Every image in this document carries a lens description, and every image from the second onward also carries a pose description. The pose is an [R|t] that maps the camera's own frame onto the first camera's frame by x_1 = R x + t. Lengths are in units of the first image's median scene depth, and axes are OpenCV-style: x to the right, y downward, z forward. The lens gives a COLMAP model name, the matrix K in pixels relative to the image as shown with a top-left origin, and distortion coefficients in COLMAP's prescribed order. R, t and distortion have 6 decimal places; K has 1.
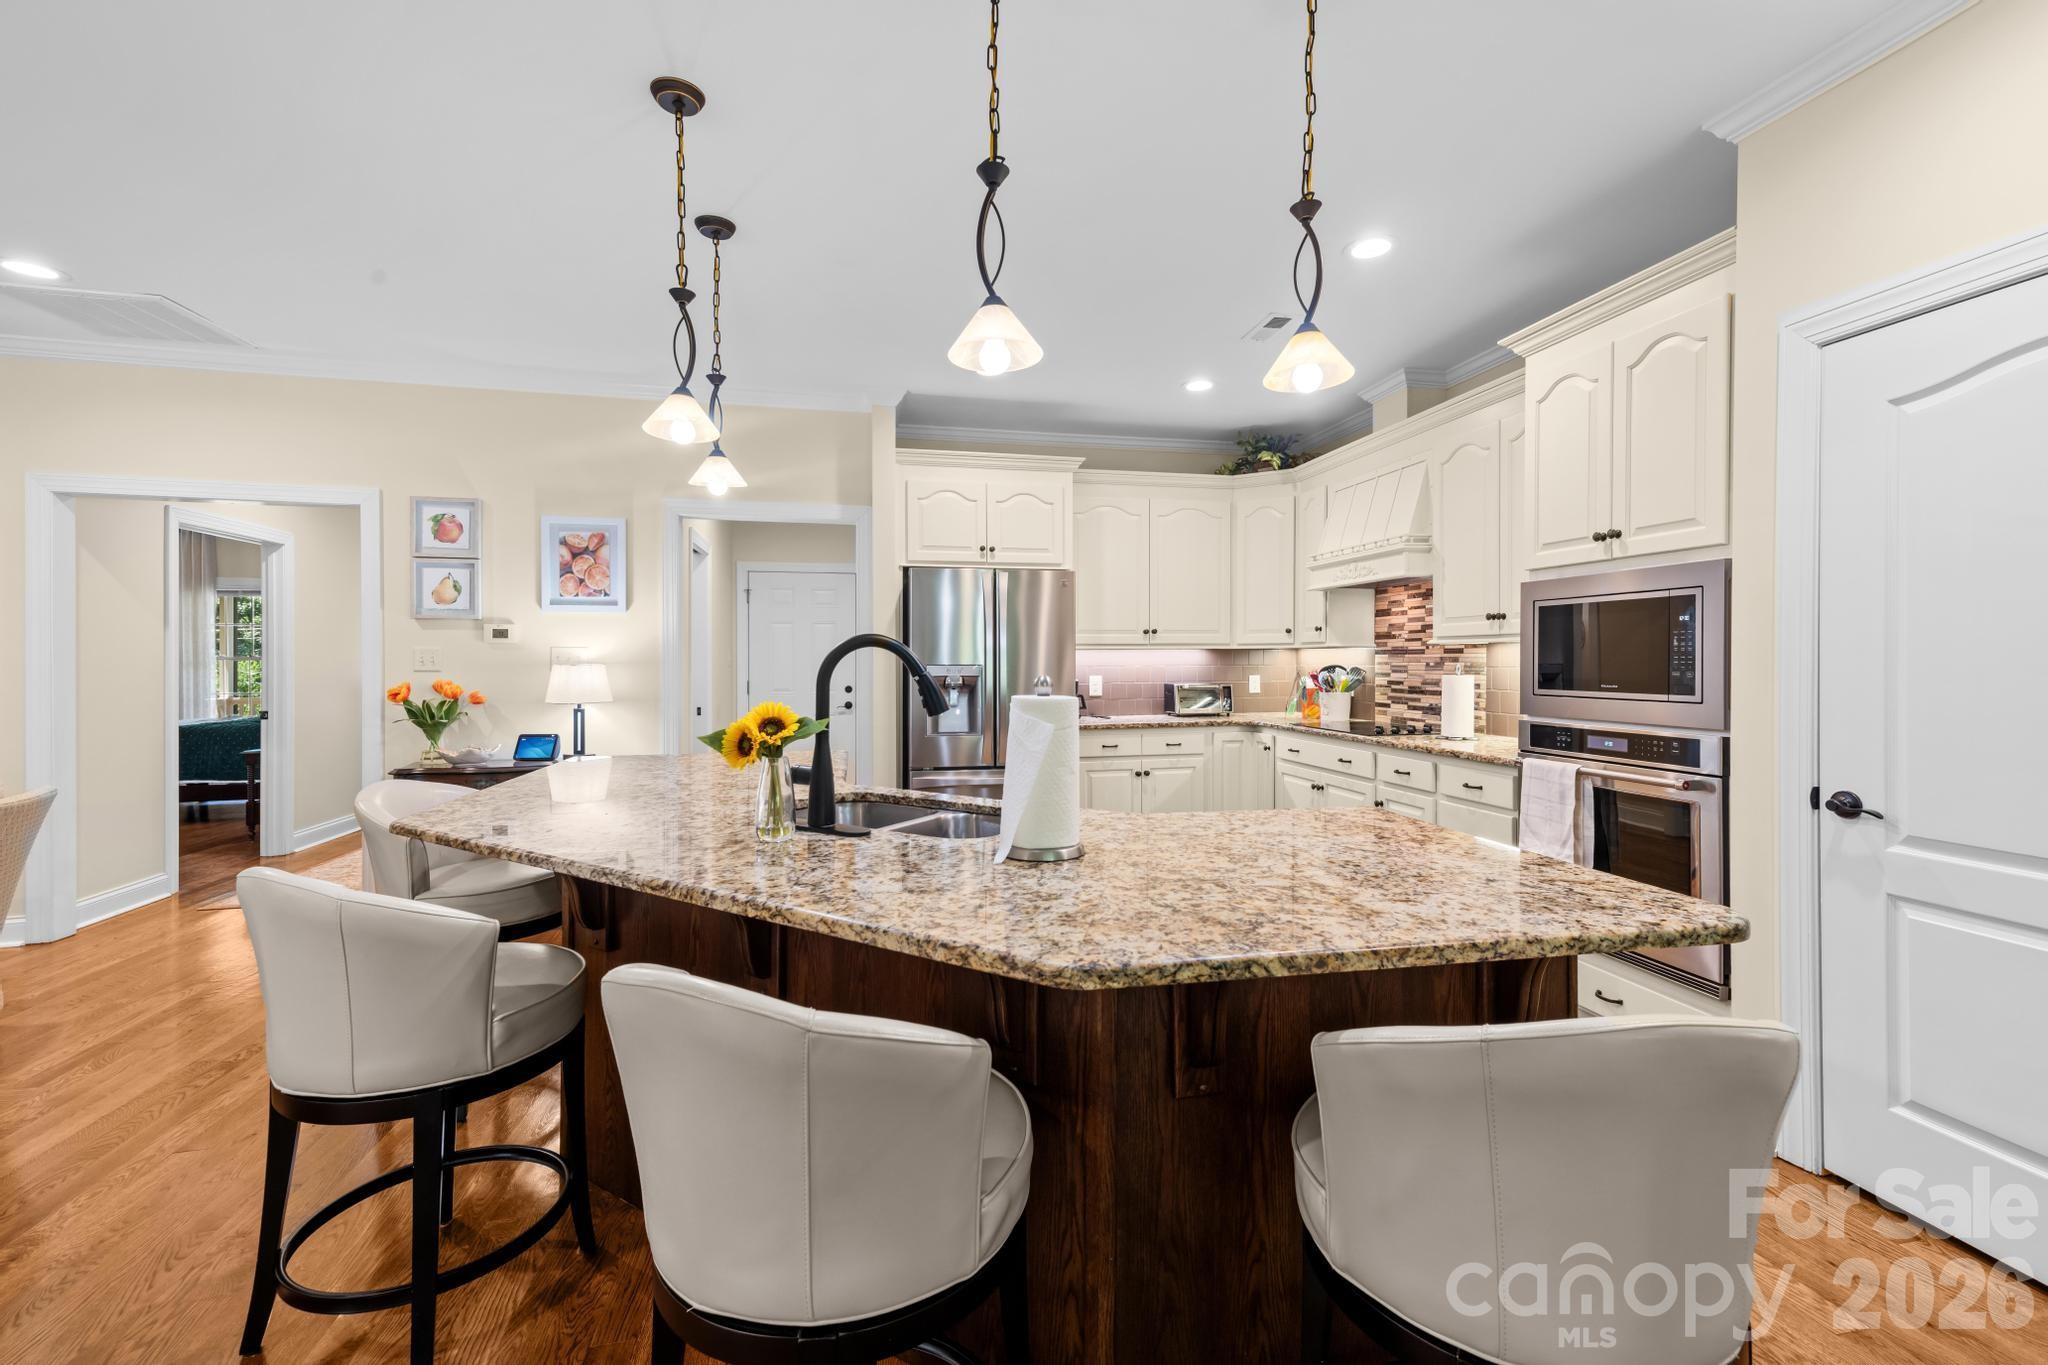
lens RADIAL K [[876.1, 0, 1043.3], [0, 876.1, 665.9], [0, 0, 1]] dist [0.018932, 0.000112]
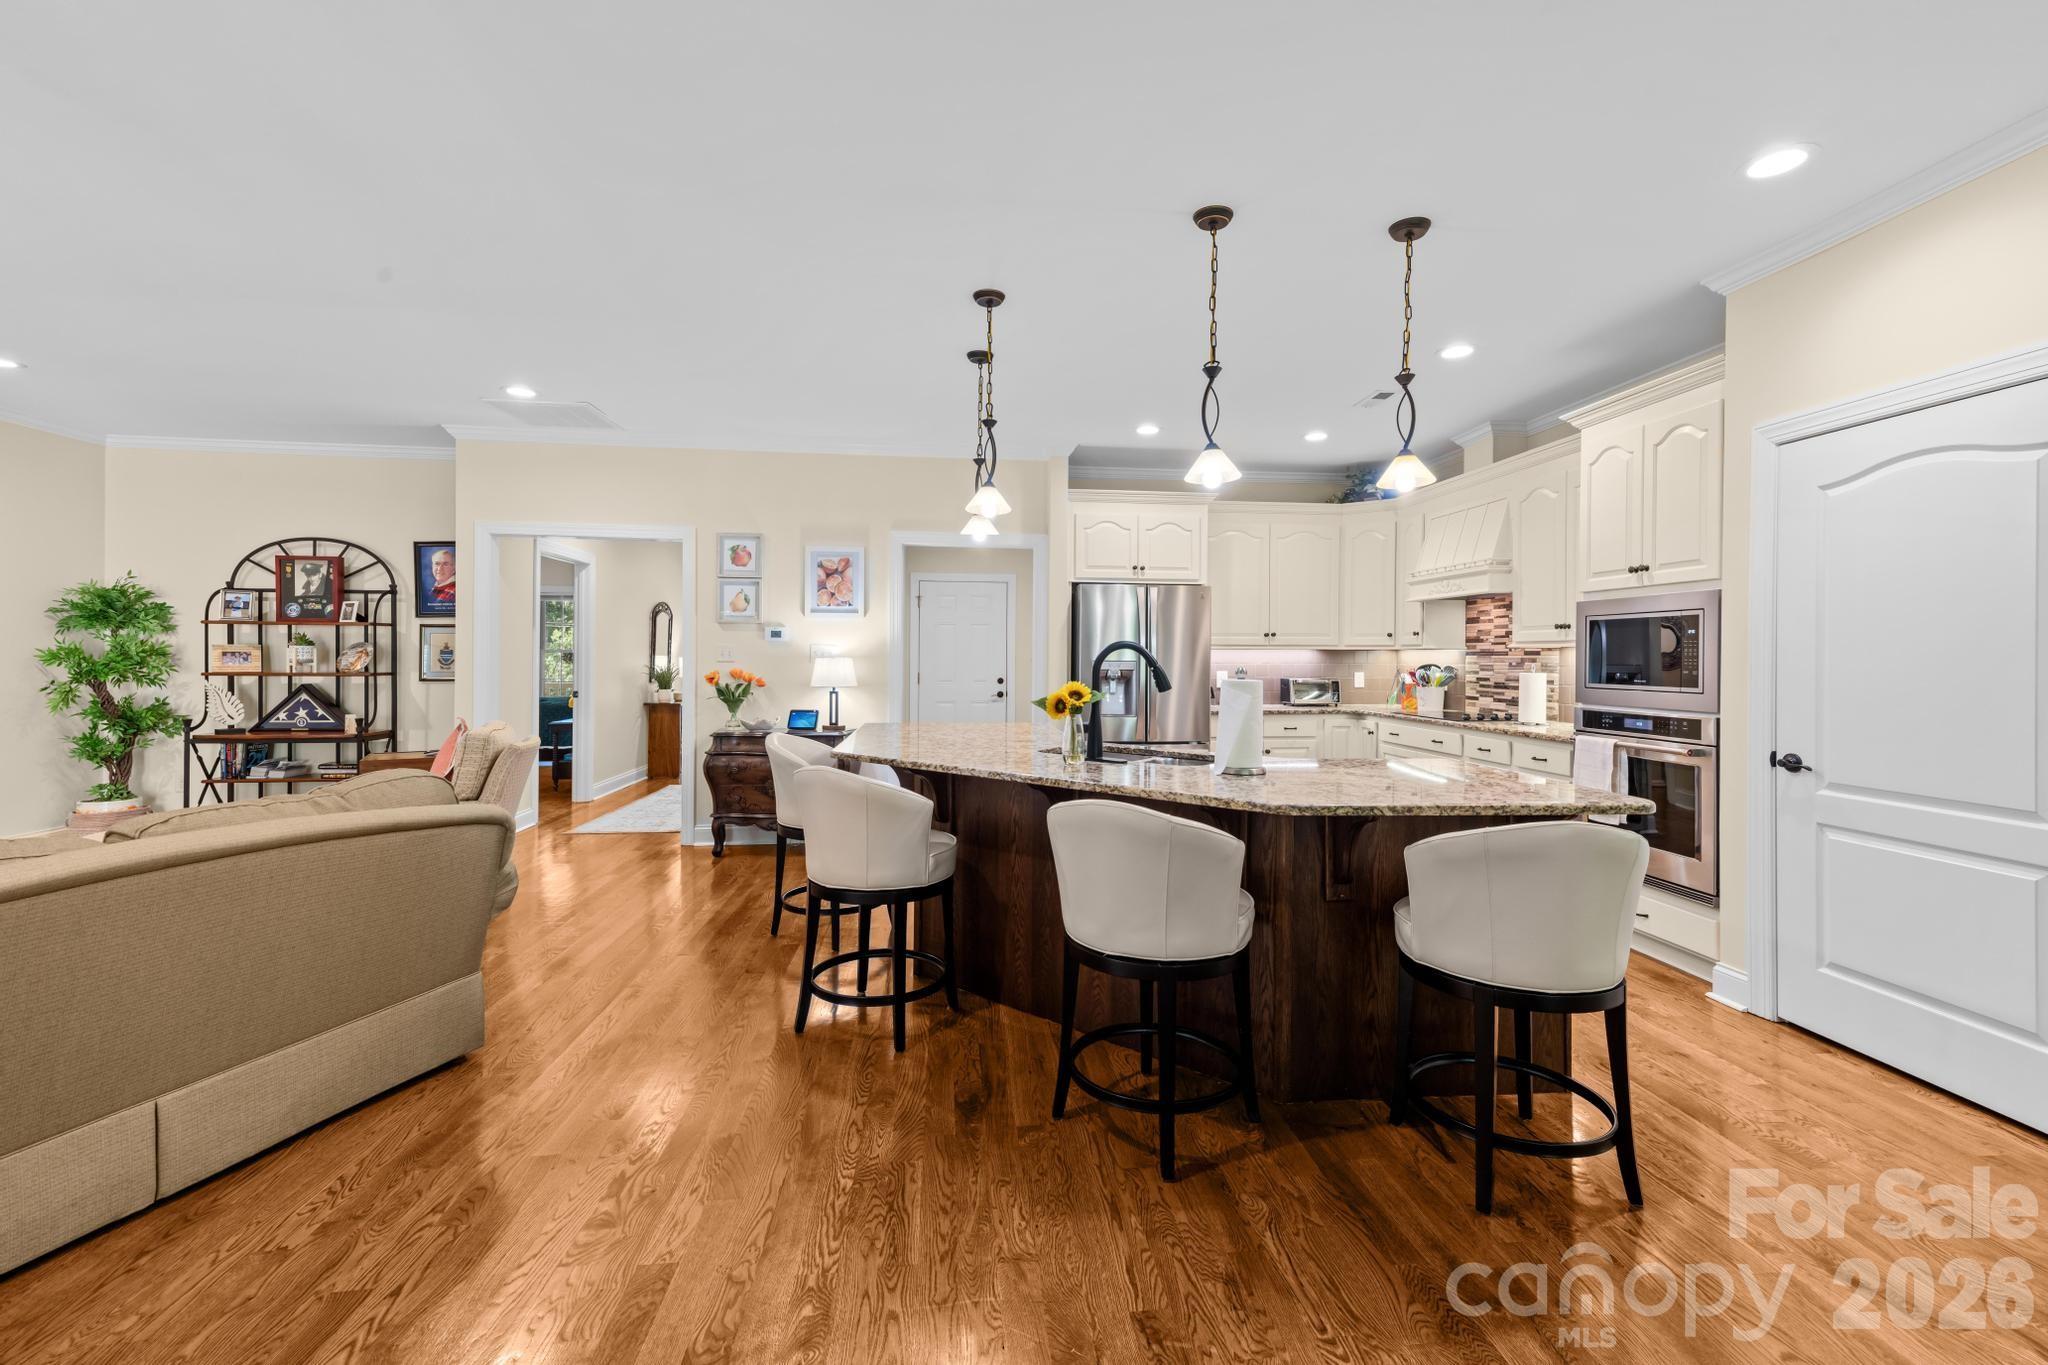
lens RADIAL K [[866.1, 0, 1040.9], [0, 866.1, 653.8], [0, 0, 1]] dist [0.020845, 0.000170]
pose [[0.994226, 0.008534, -0.106966, -0.075939], [-0.009604, 0.999909, -0.009494, 0.001750], [0.106875, 0.010466, 0.994217, -0.260466]]
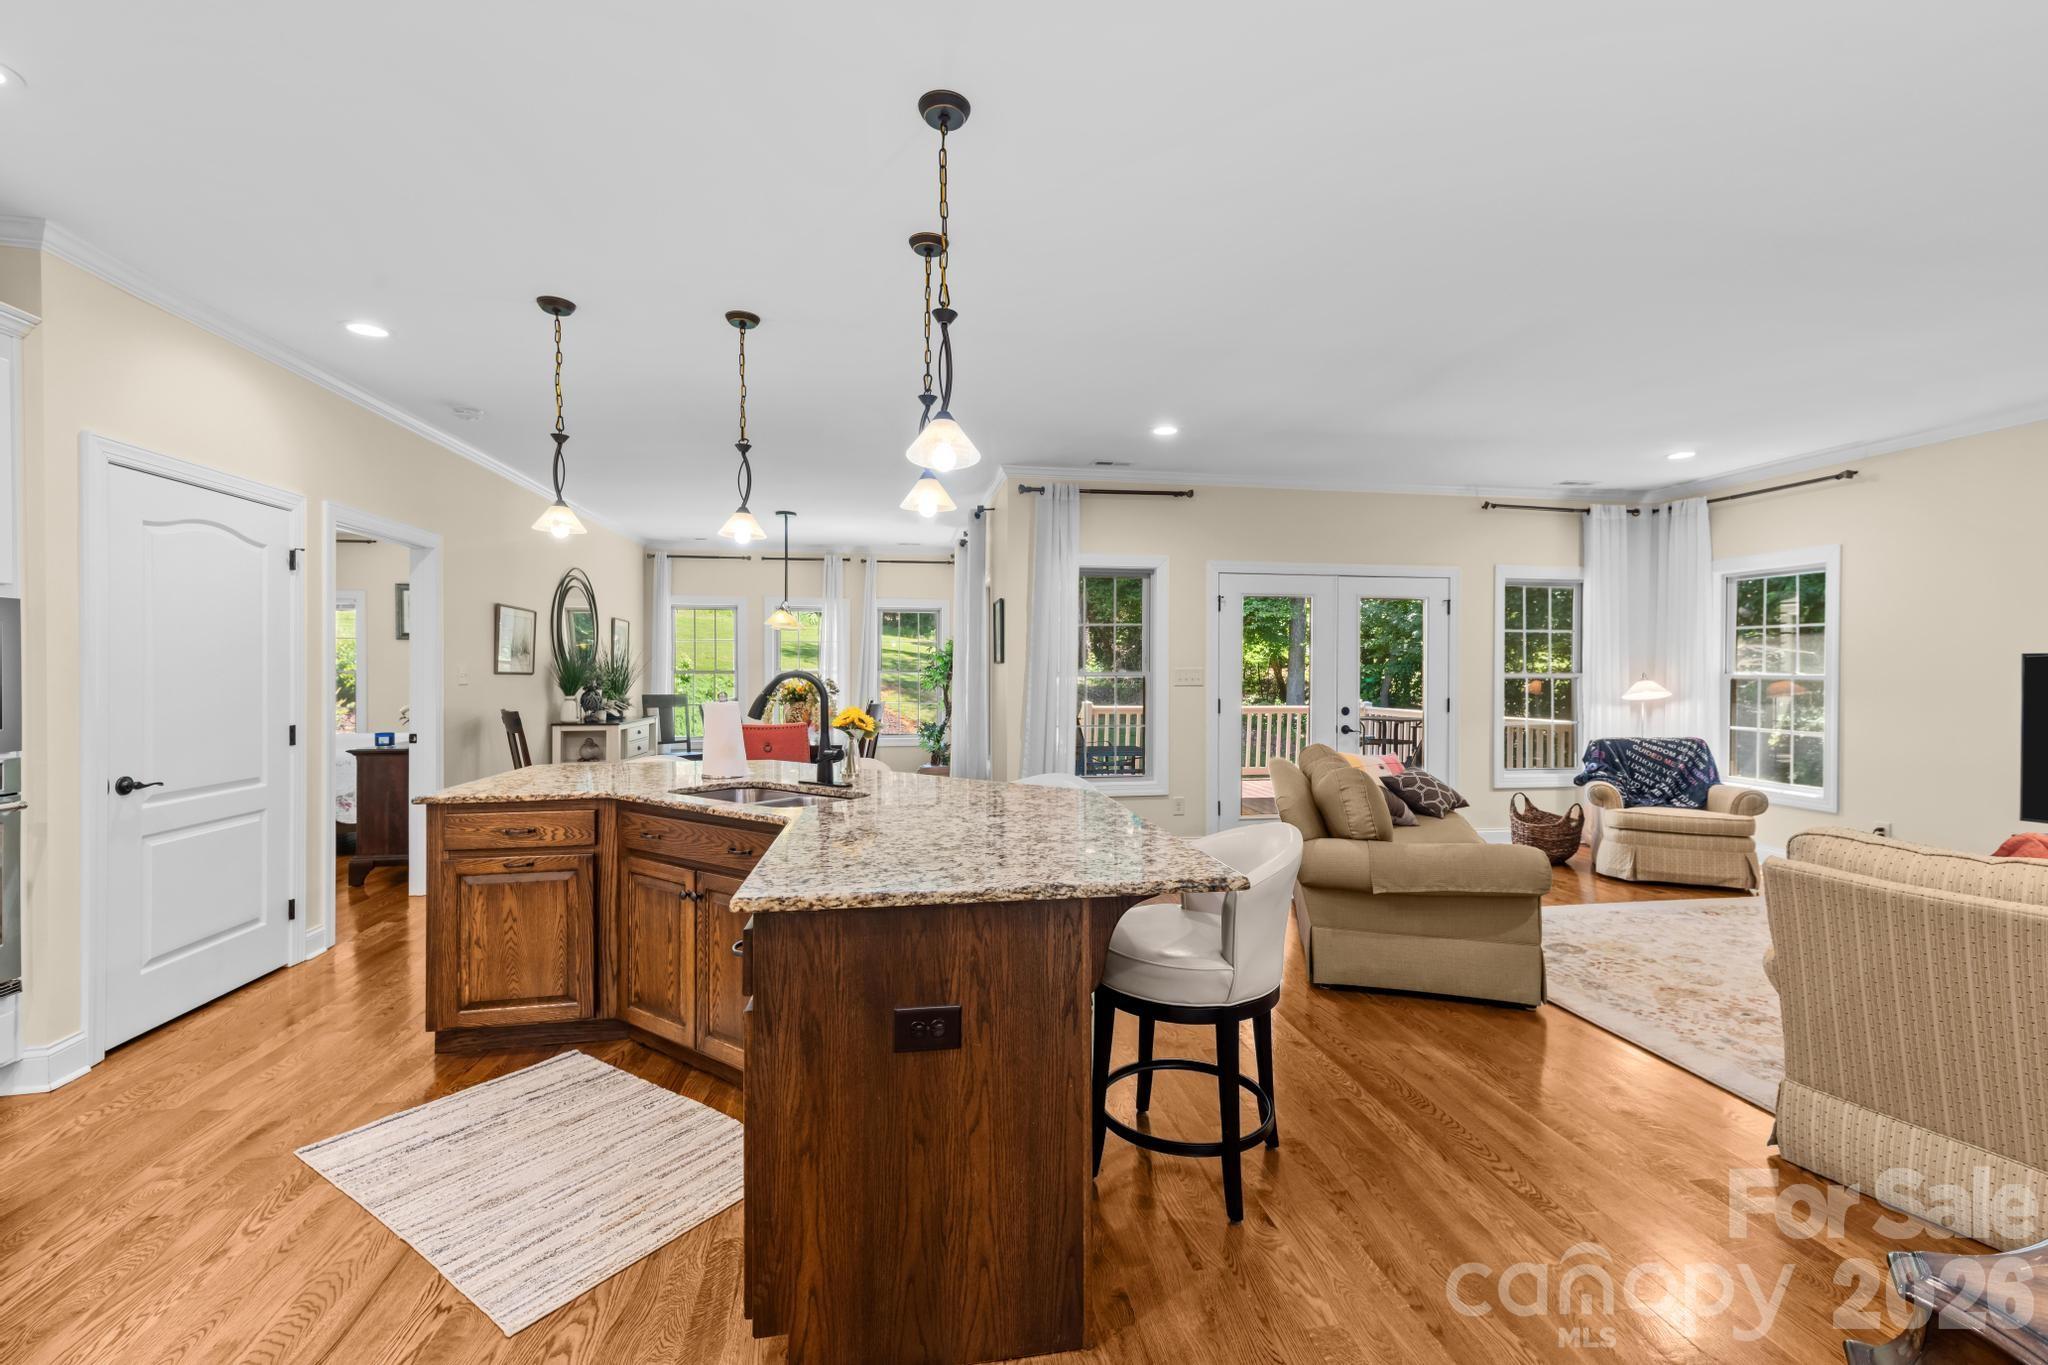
lens RADIAL K [[865.3, 0, 1040.7], [0, 865.3, 677.9], [0, 0, 1]] dist [0.018648, 0.000024]
pose [[-0.998999, -0.000588, 0.044736, -0.315065], [0.000103, 0.999881, 0.015453, -0.020333], [-0.044739, 0.015442, -0.998879, 1.120834]]
